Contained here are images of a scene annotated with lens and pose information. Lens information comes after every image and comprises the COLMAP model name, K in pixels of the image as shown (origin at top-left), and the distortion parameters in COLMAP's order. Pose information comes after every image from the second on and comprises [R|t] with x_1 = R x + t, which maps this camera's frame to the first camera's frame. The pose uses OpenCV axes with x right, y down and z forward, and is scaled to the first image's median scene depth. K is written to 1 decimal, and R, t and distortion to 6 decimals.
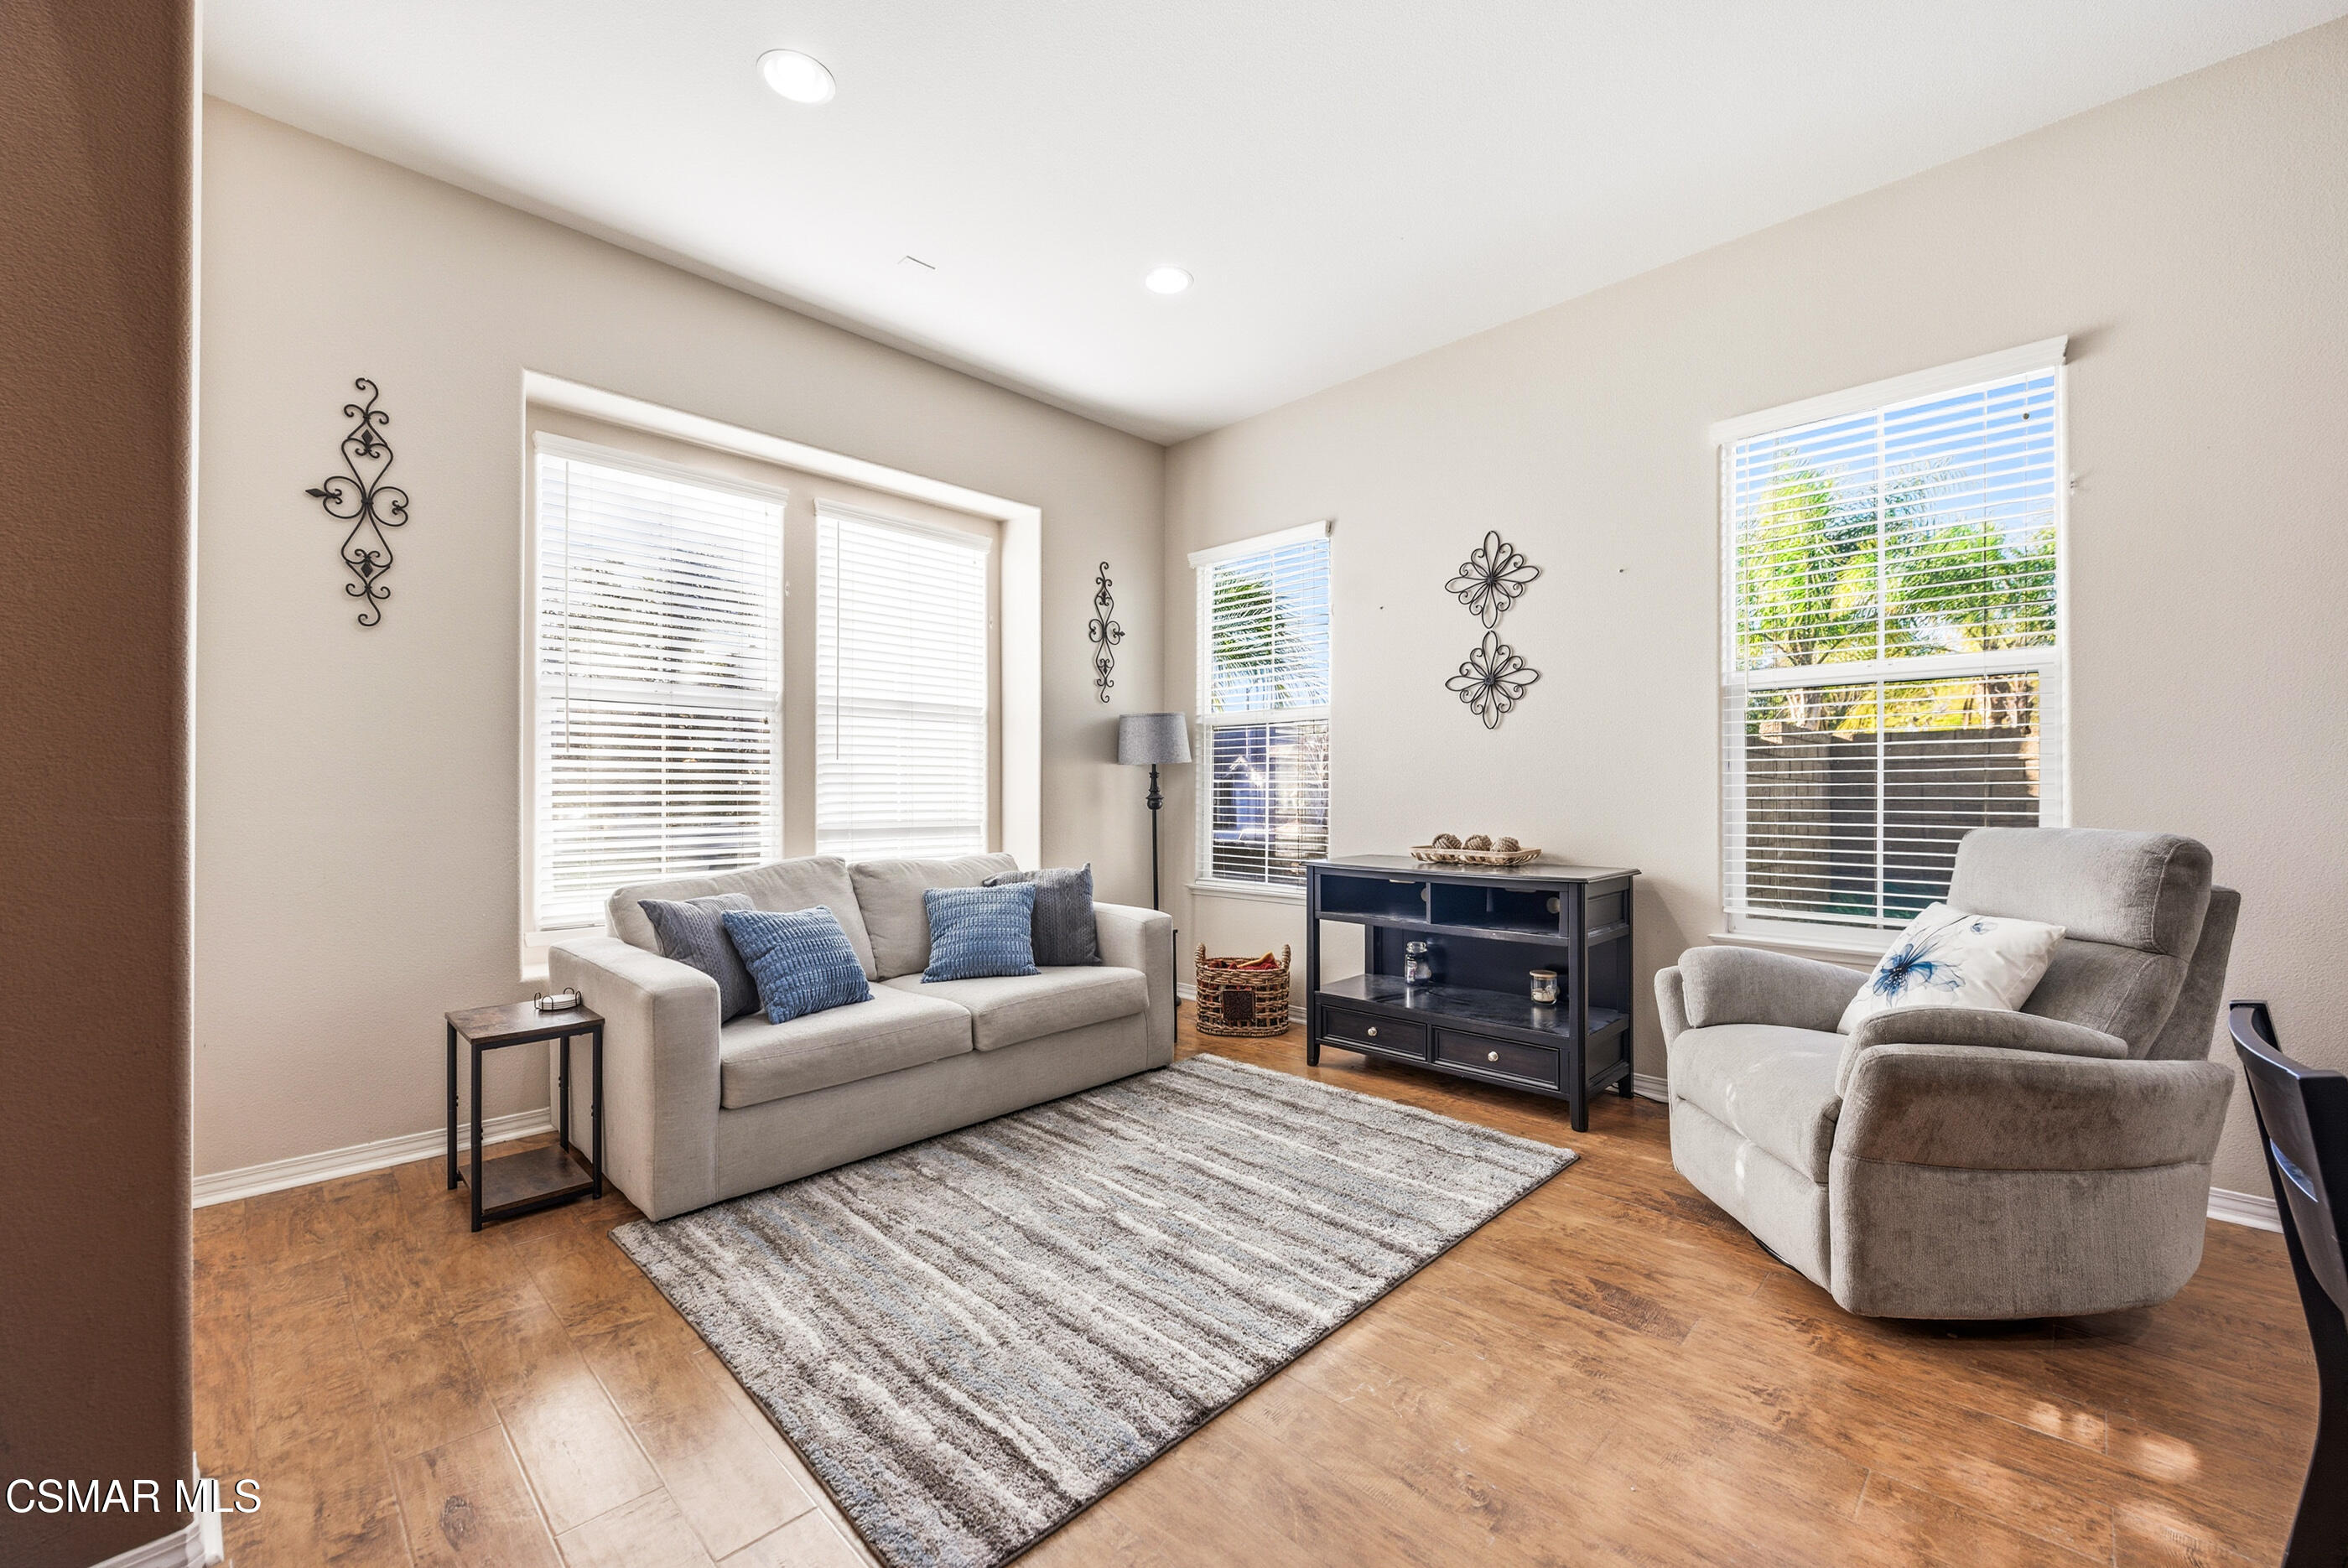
lens RADIAL K [[937.4, 0, 1171.1], [0, 937.4, 784.8], [0, 0, 1]] dist [-0.000181, -0.000061]
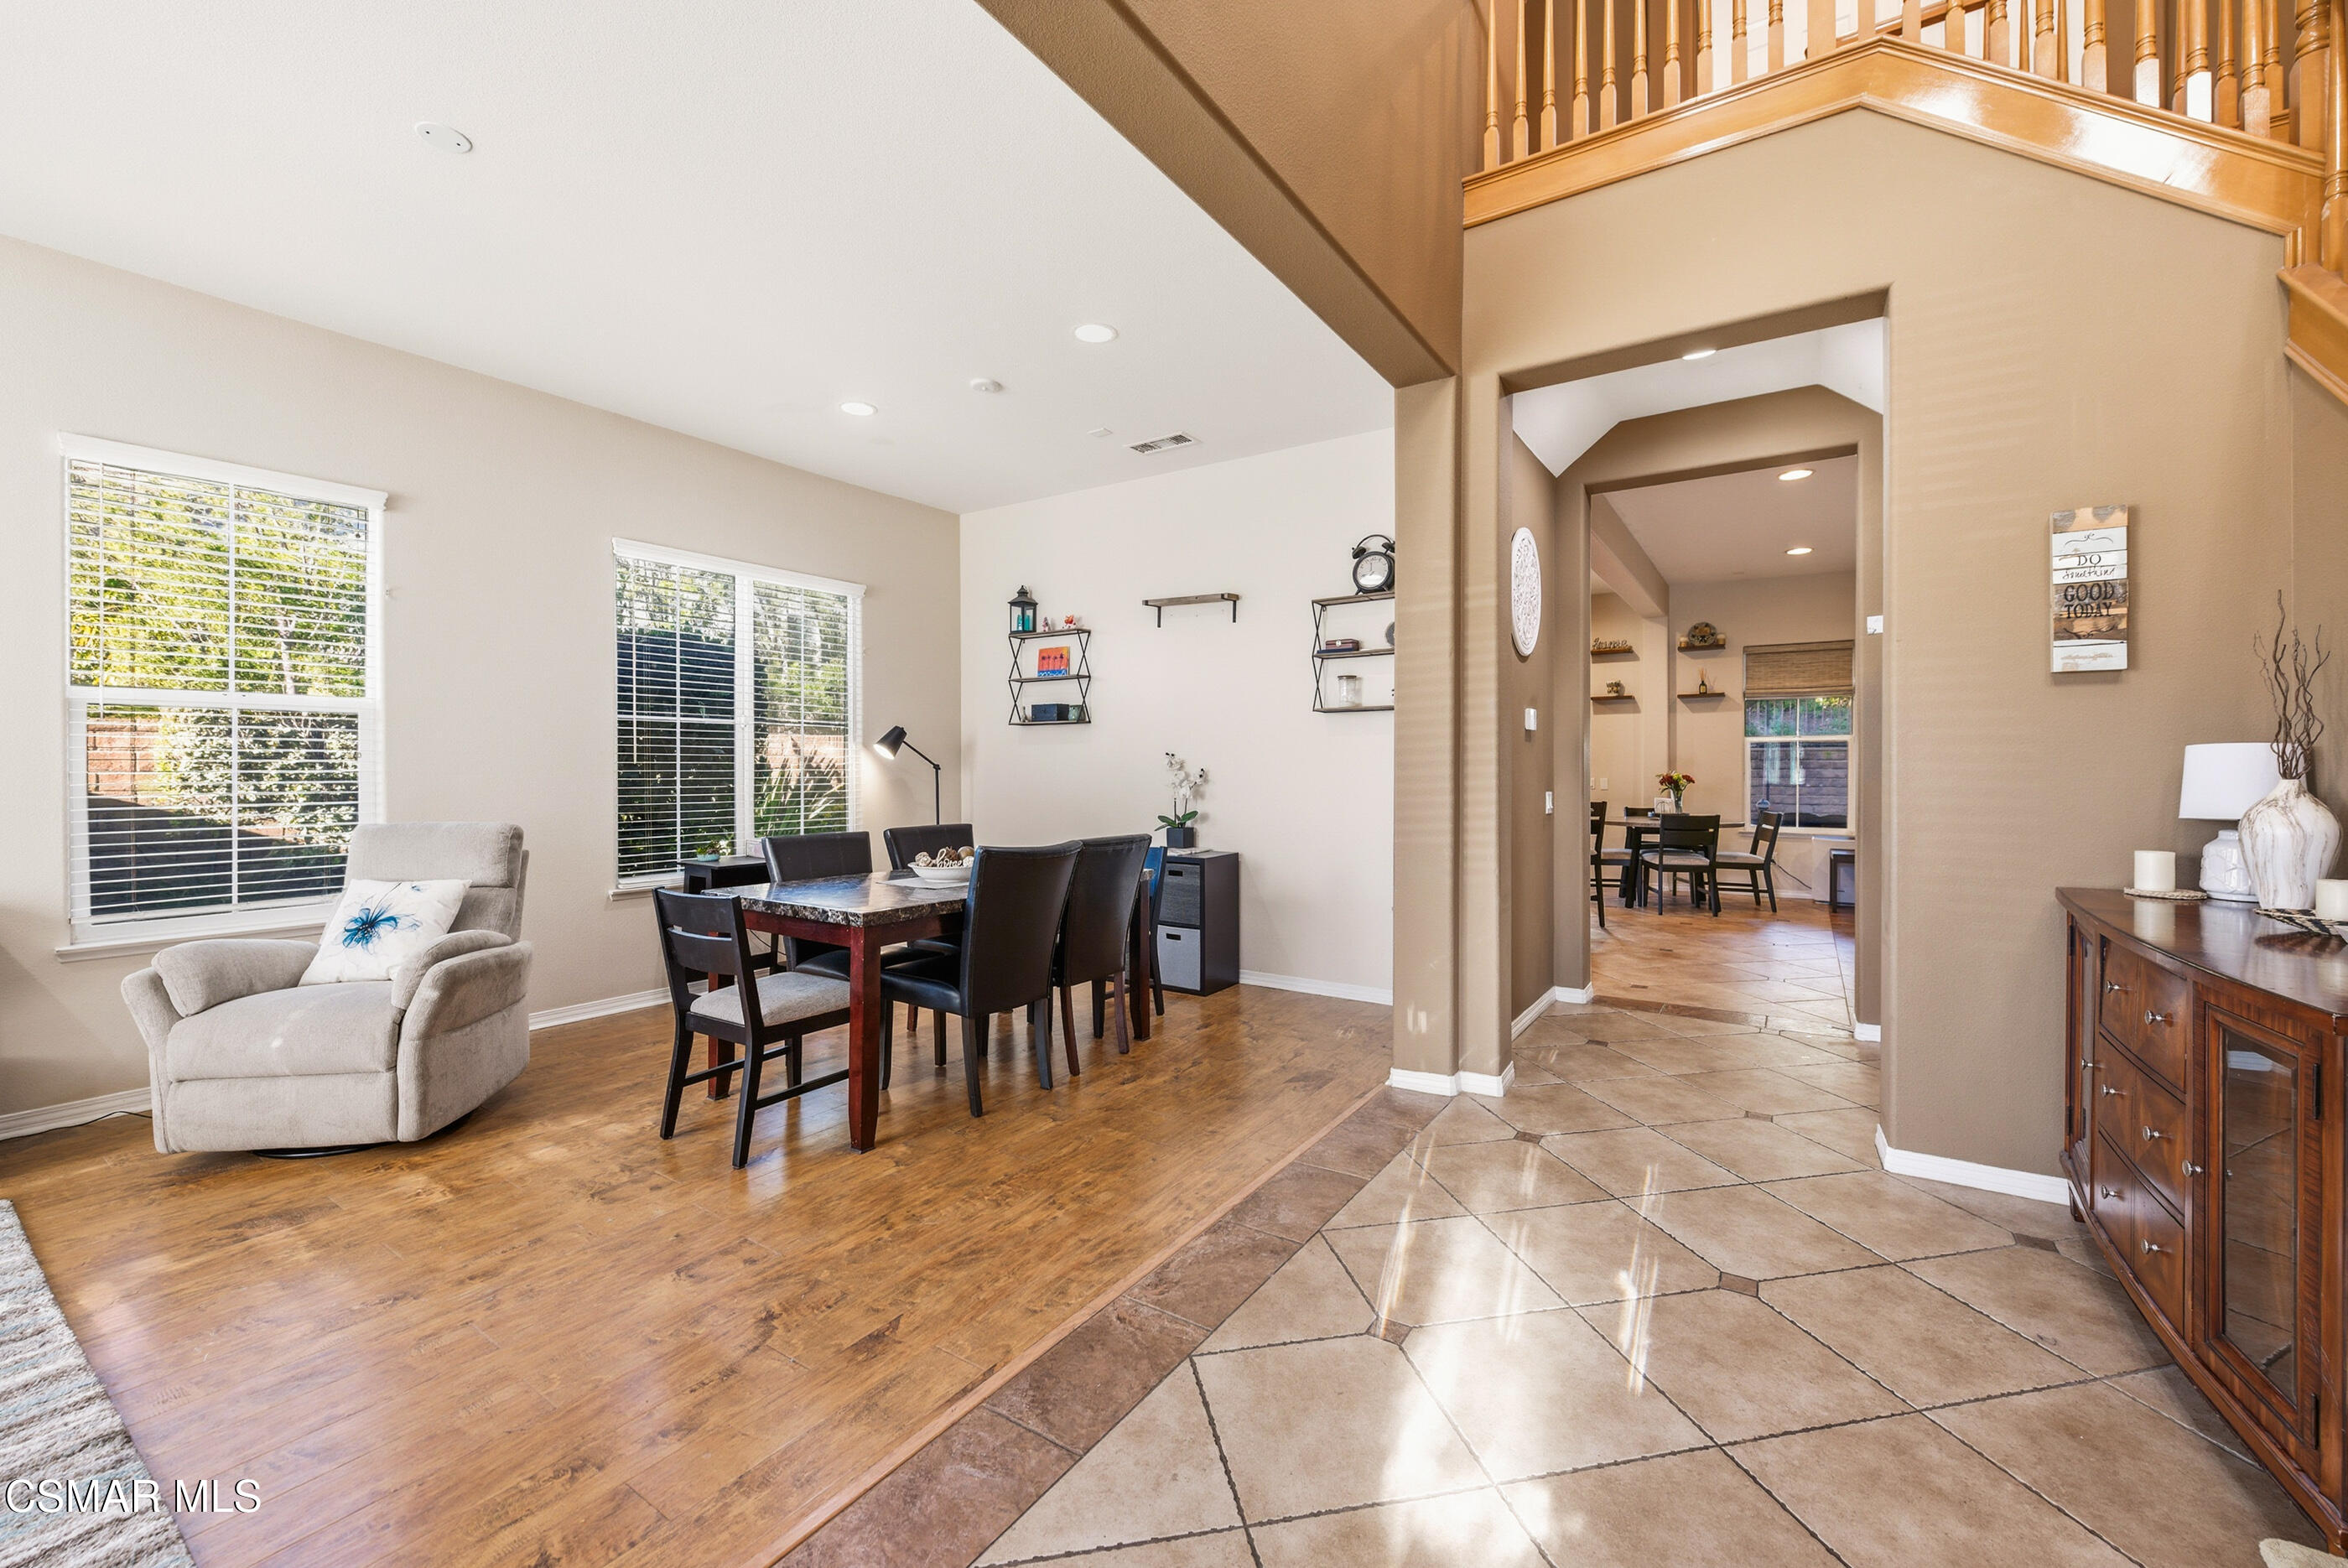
lens RADIAL K [[937.4, 0, 1175.2], [0, 937.4, 768.8], [0, 0, 1]] dist [-0.000181, -0.000061]
pose [[-0.177847, -0.002792, 0.984054, -0.983532], [-0.007213, 0.999973, 0.001533, -0.065703], [-0.984032, -0.006825, -0.177862, 0.032436]]
